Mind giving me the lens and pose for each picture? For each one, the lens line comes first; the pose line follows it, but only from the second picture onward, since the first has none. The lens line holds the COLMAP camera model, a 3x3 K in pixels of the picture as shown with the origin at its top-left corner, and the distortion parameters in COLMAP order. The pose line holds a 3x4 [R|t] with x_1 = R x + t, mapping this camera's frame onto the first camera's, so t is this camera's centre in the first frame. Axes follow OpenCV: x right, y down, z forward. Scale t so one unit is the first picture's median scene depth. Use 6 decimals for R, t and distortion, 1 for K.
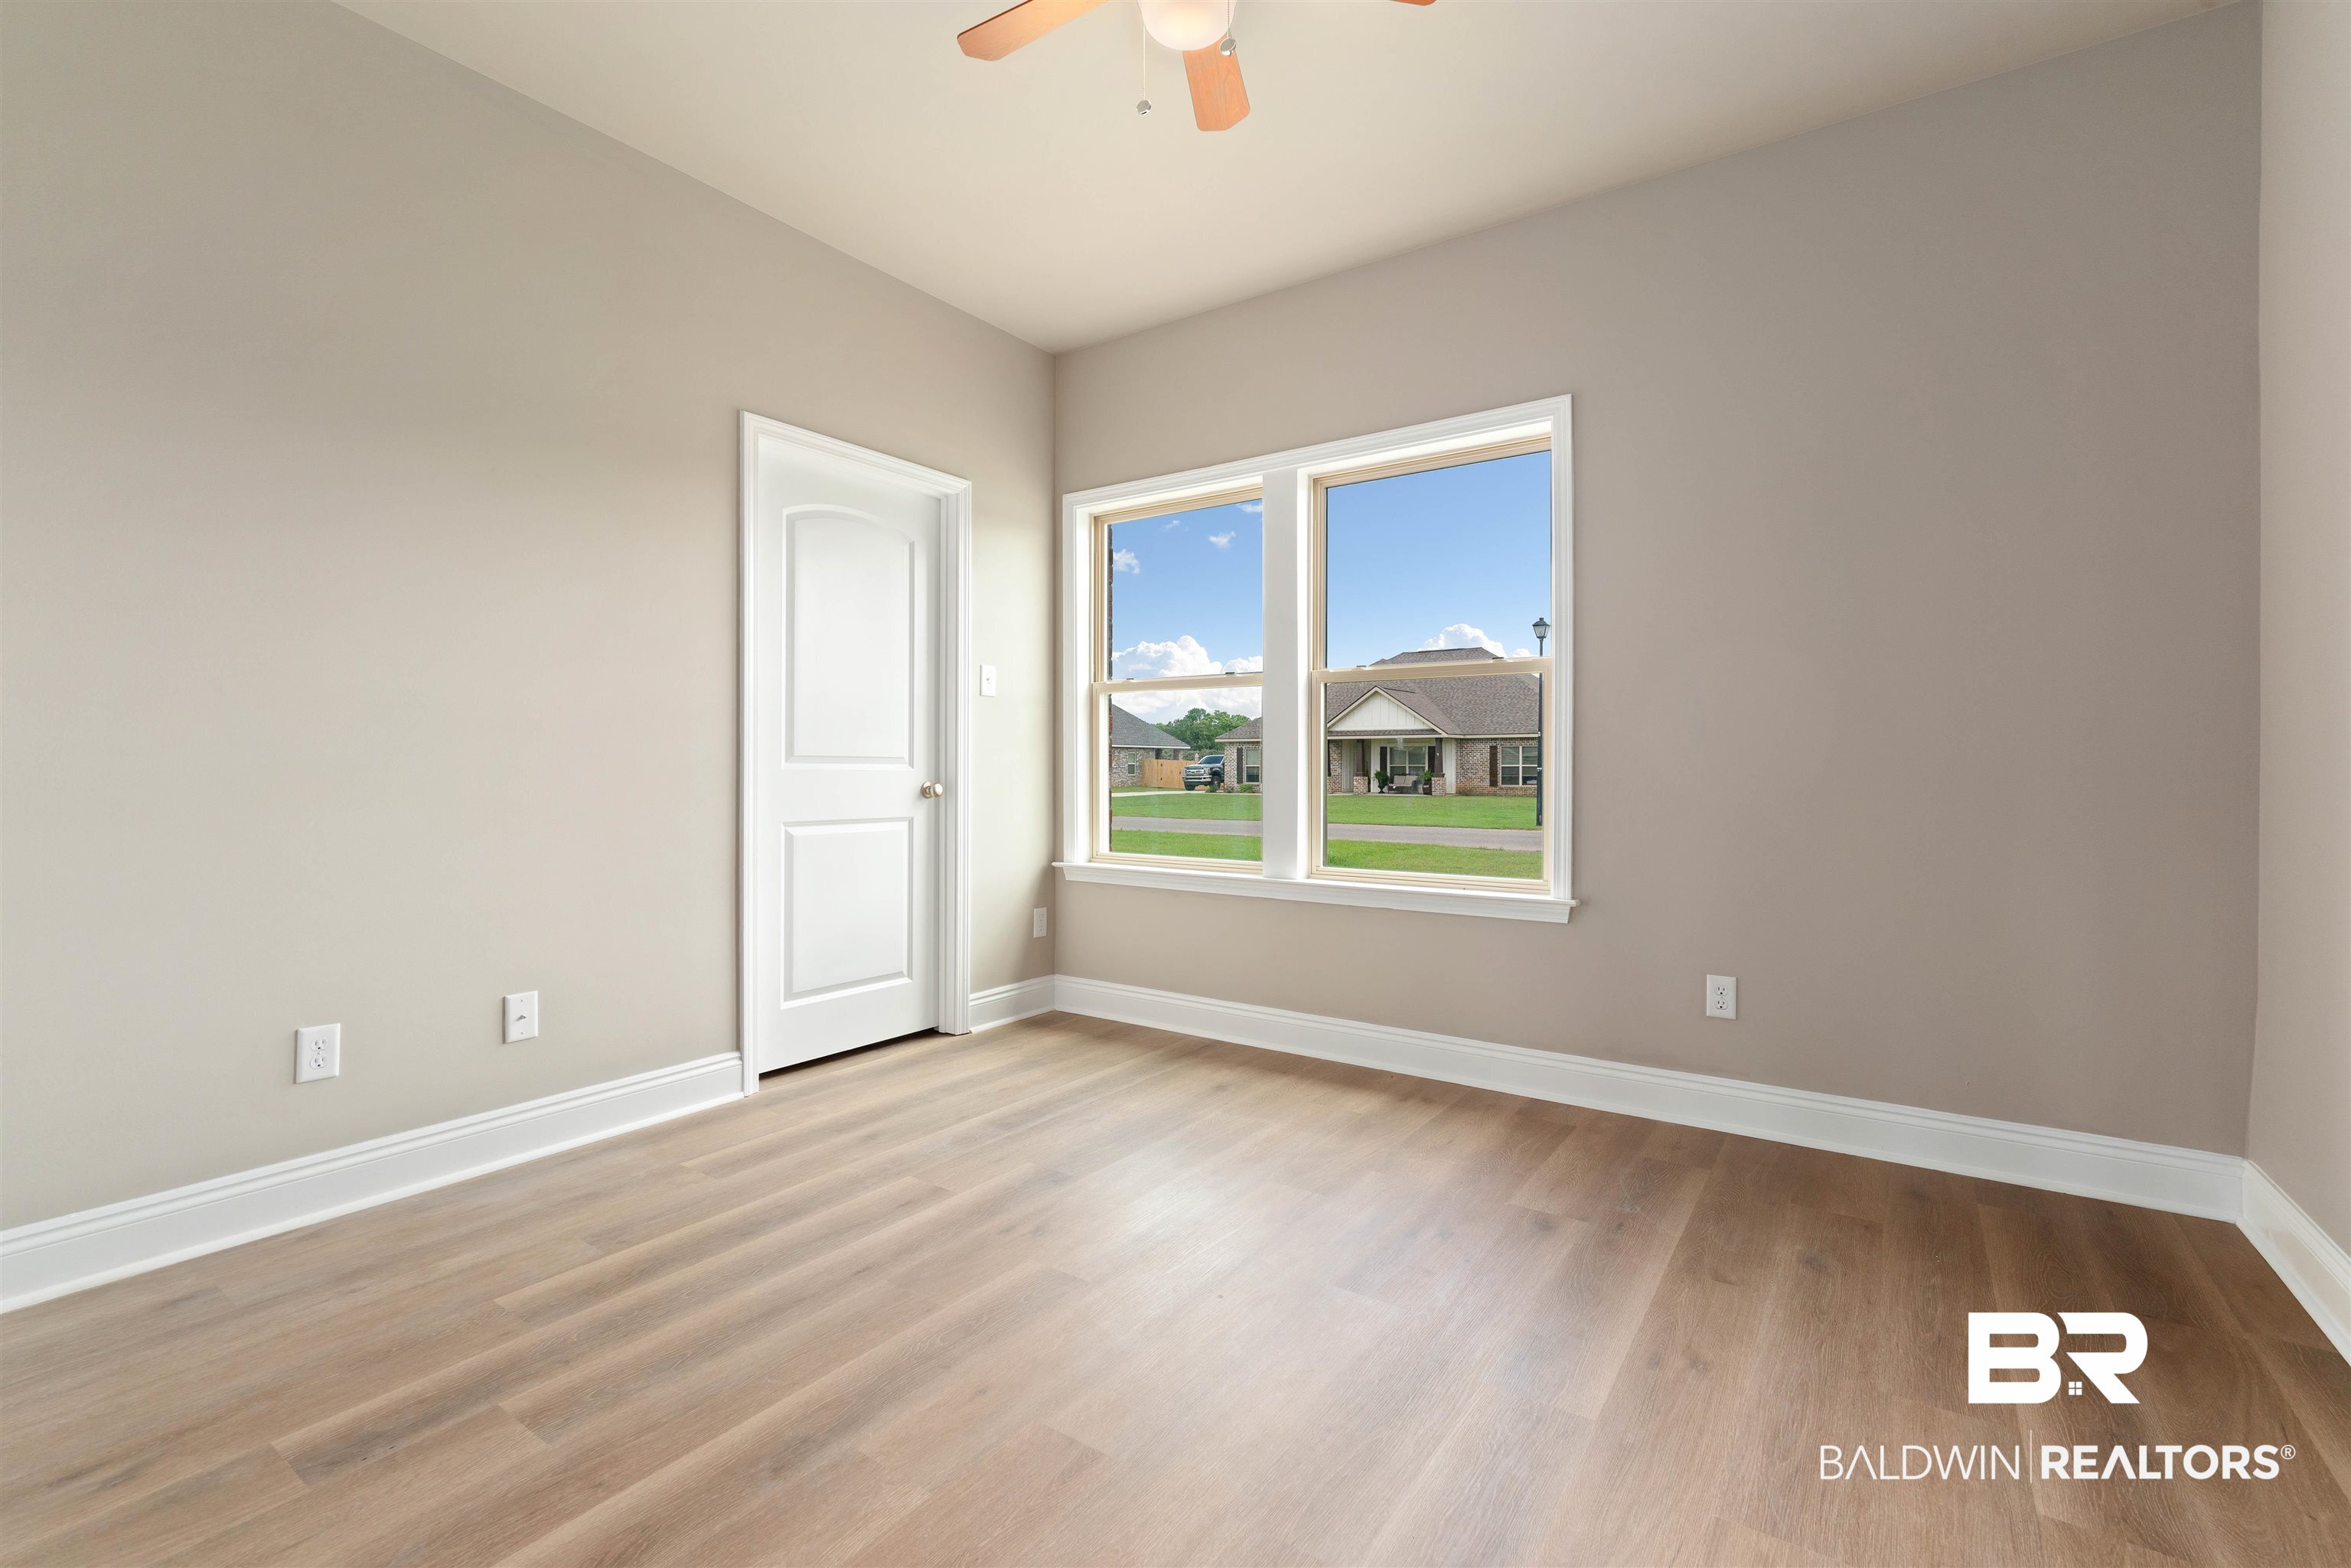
lens RADIAL K [[1009.7, 0, 1196.4], [0, 1009.7, 773.9], [0, 0, 1]] dist [-0.001660, 0.000919]
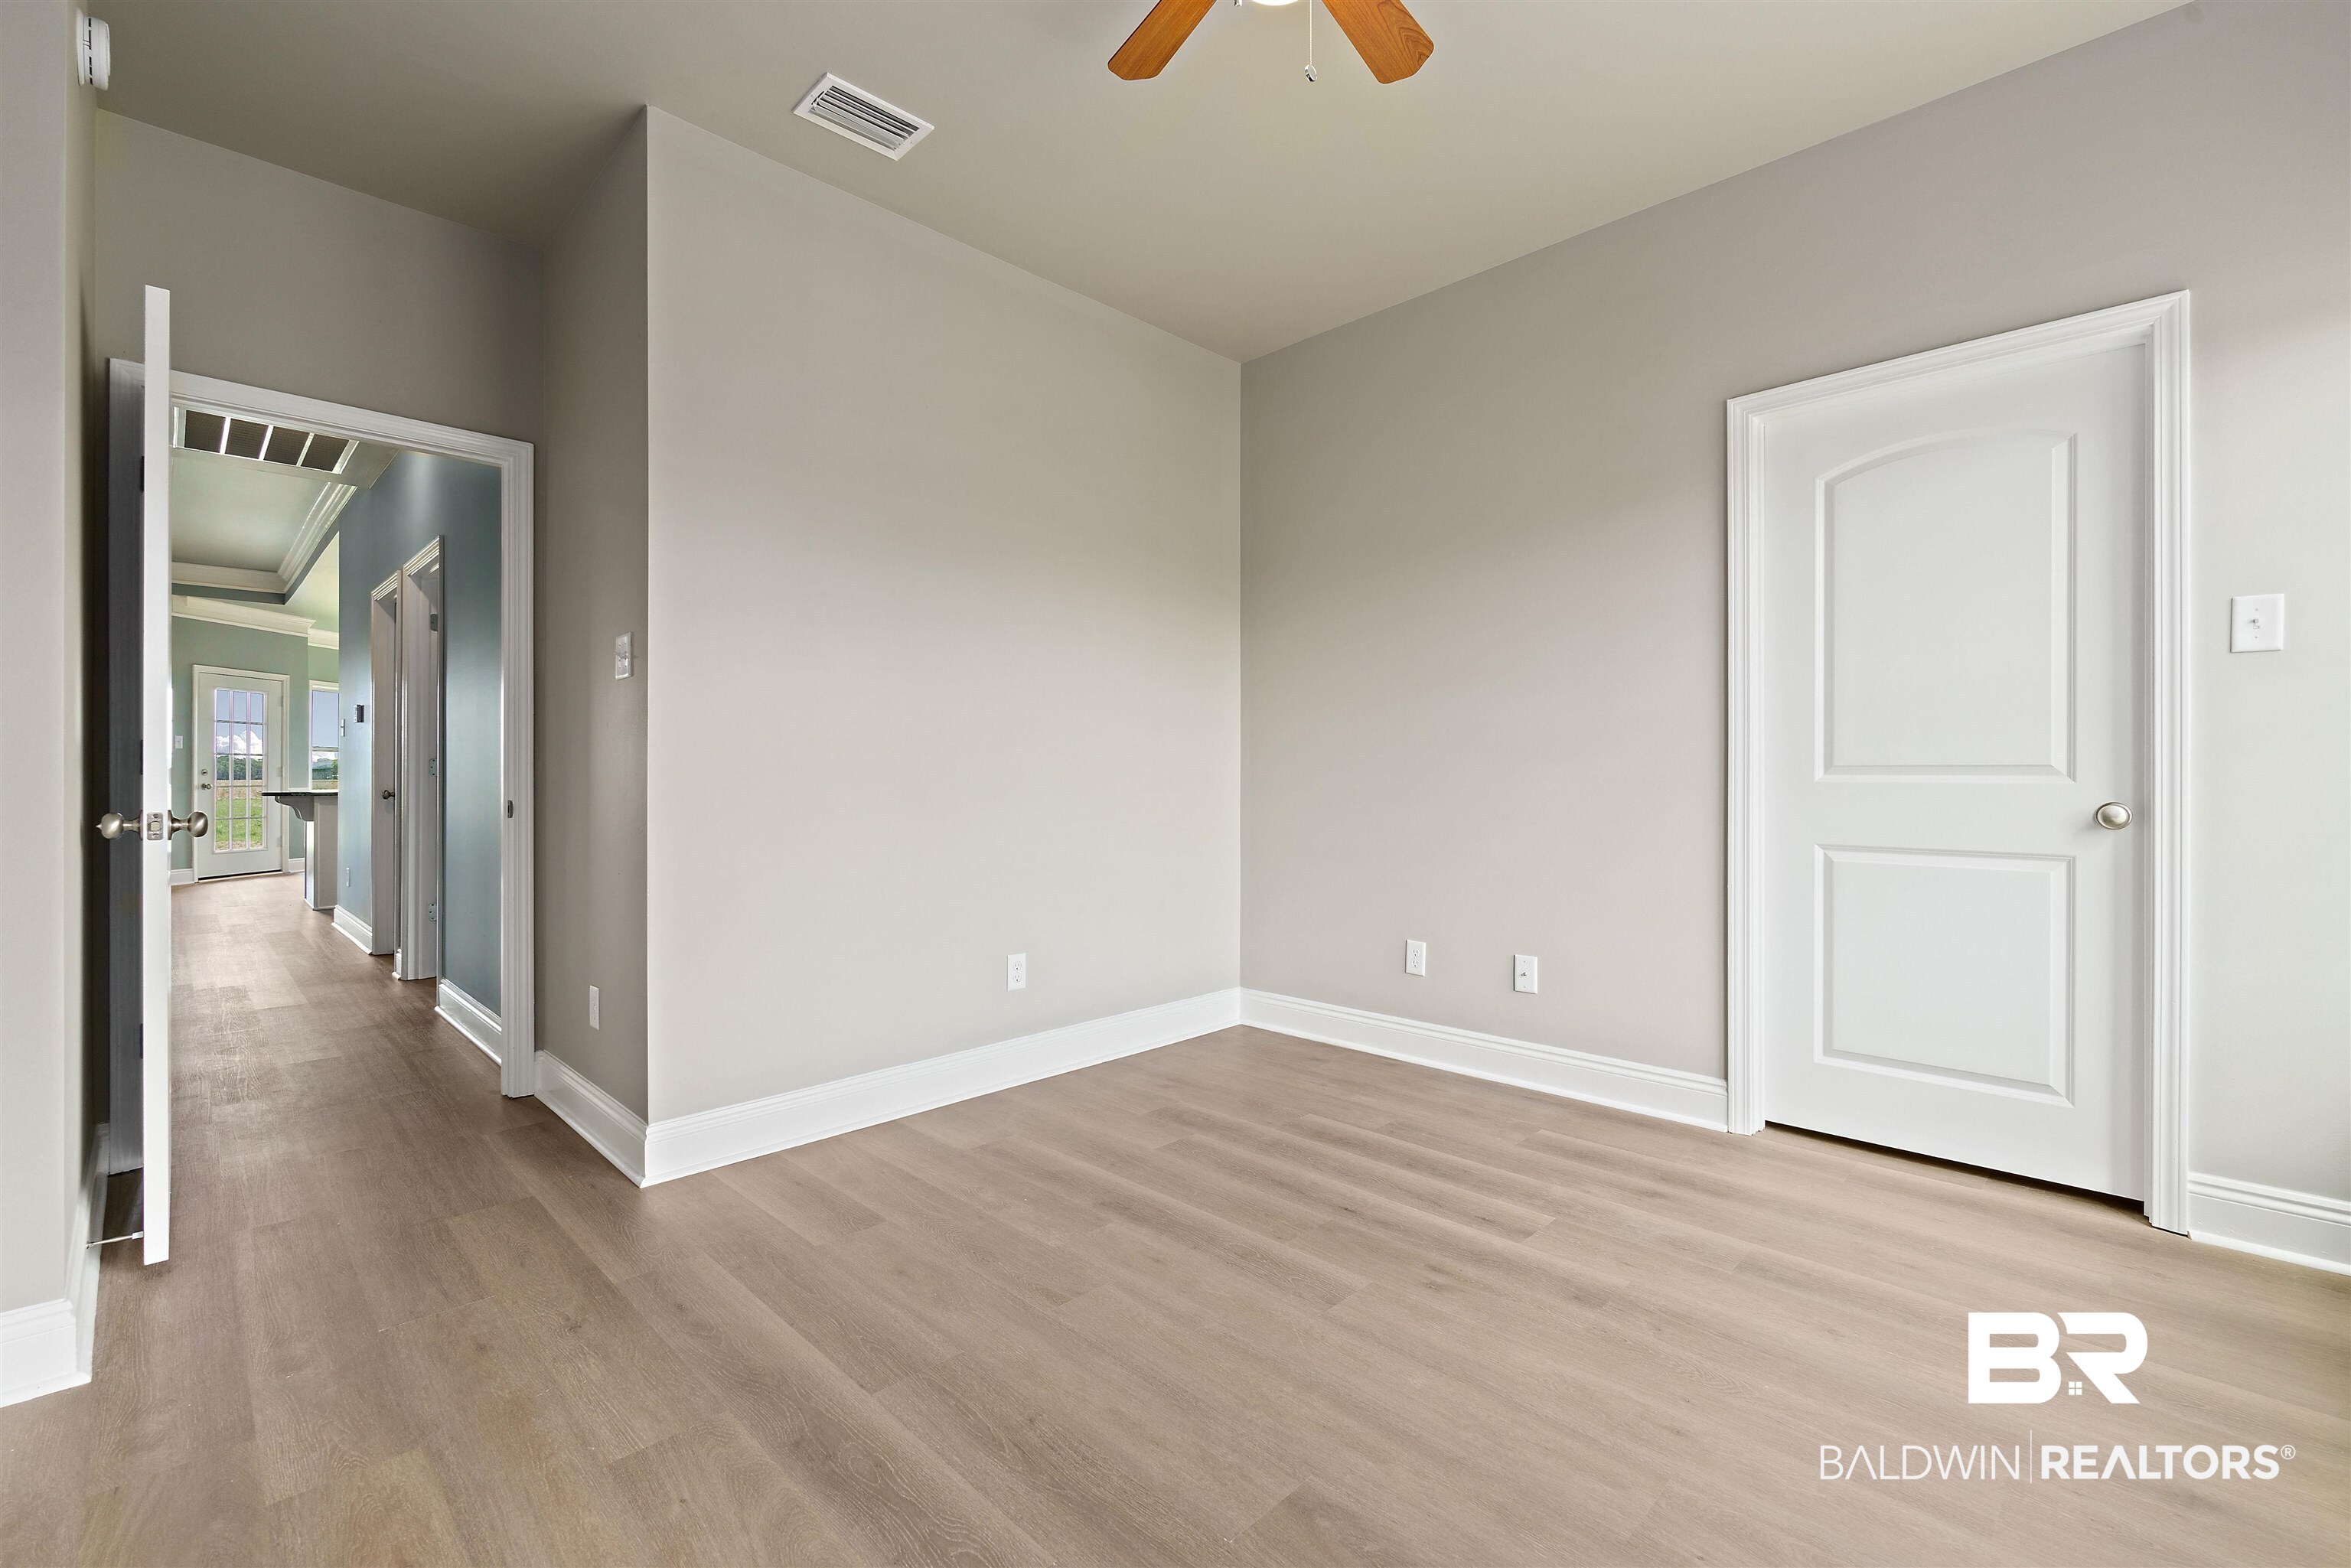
lens RADIAL K [[1009.7, 0, 1176.6], [0, 1009.7, 771.0], [0, 0, 1]] dist [-0.001660, 0.000919]
pose [[-0.178416, -0.005293, -0.983941, 0.678728], [-0.003773, 0.999982, -0.004695, -0.009889], [0.983948, 0.002875, -0.178433, 0.795035]]
